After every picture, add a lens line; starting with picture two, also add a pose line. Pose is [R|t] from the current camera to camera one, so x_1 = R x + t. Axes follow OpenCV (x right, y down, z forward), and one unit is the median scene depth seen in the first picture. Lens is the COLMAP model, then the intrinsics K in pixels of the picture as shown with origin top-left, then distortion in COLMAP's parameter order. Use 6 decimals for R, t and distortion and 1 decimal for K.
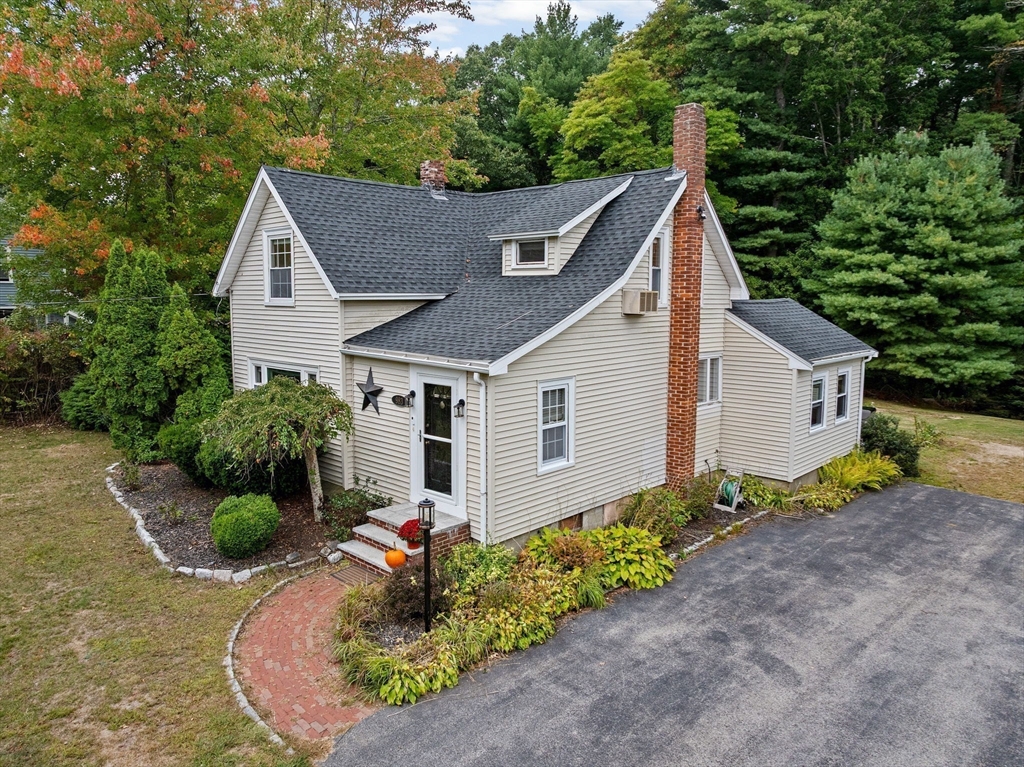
lens RADIAL K [[726.1, 0, 512.3], [0, 726.1, 385.8], [0, 0, 1]] dist [-0.049661, 0.022482]
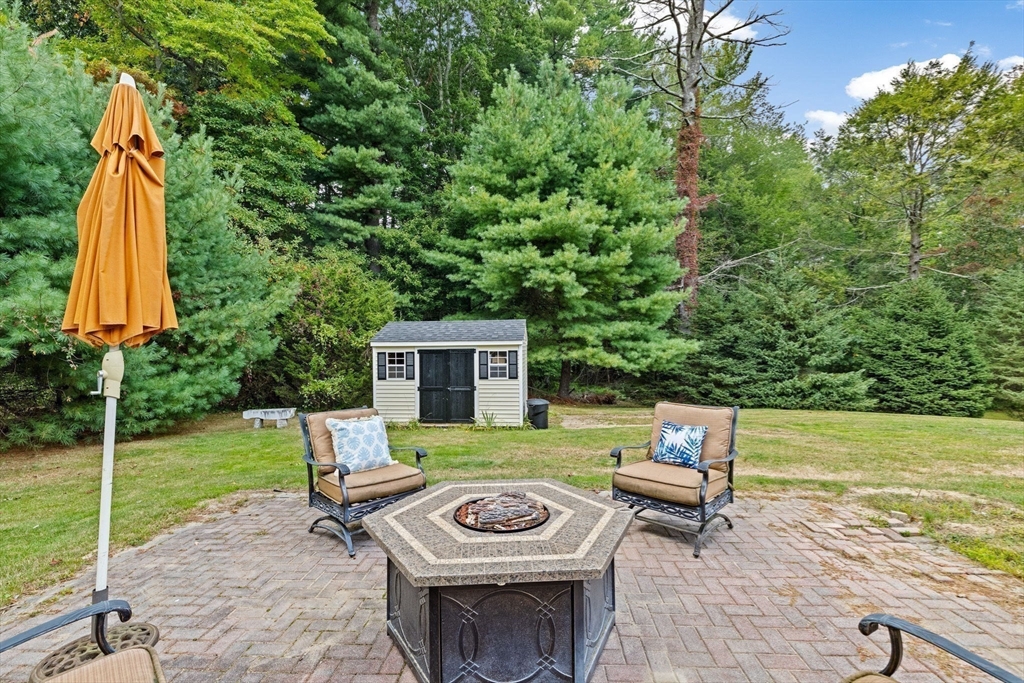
lens RADIAL K [[445.2, 0, 508.4], [0, 445.2, 339.0], [0, 0, 1]] dist [0.002504, 0.000963]
pose [[0.733164, -0.010430, 0.679972, 0.400338], [0.106548, 0.989296, -0.099708, -0.011167], [-0.671653, 0.145552, 0.726427, 1.630158]]
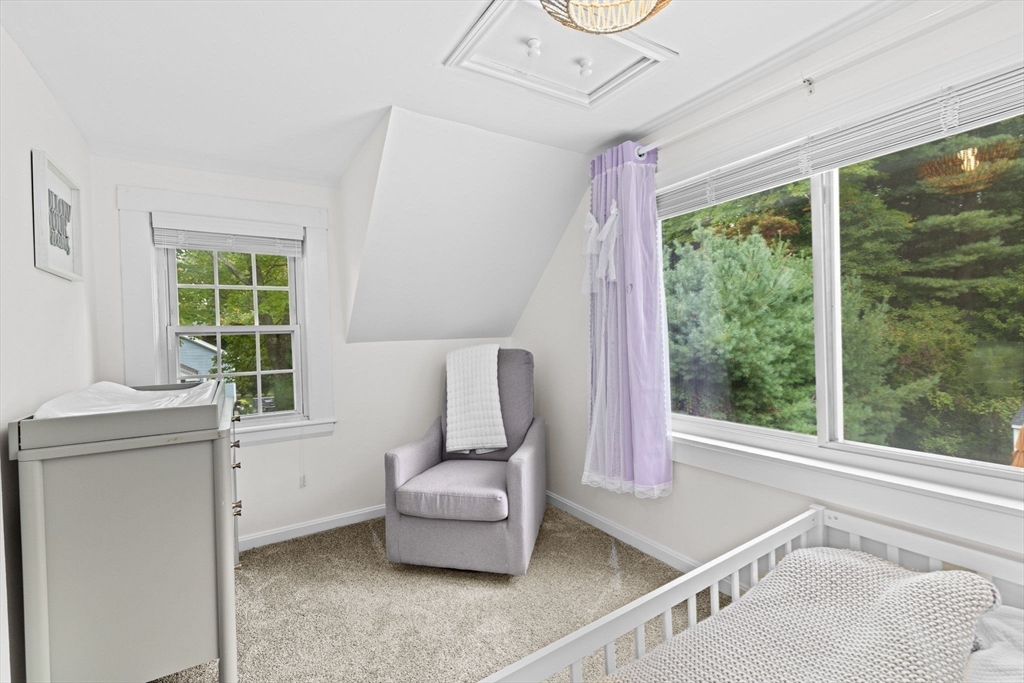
lens RADIAL K [[445.2, 0, 509.6], [0, 445.2, 337.4], [0, 0, 1]] dist [0.002504, 0.000963]
pose [[0.971736, -0.029742, -0.234187, -0.022212], [0.001819, 0.992945, -0.118560, -0.172990], [0.236061, 0.114784, 0.964935, 1.207690]]
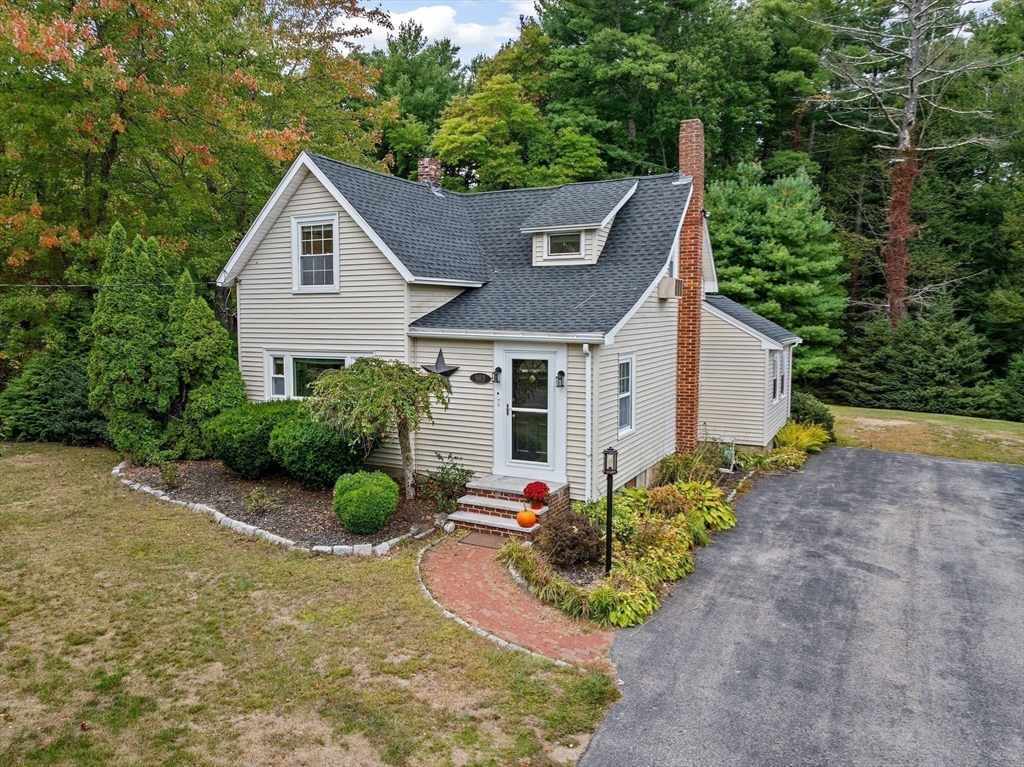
lens RADIAL K [[726.1, 0, 516.1], [0, 726.1, 387.3], [0, 0, 1]] dist [-0.049661, 0.022482]
pose [[0.959286, -0.030514, 0.280782, -0.336063], [0.038670, 0.998974, -0.023554, 0.050563], [-0.279775, 0.033452, 0.959483, -0.016261]]
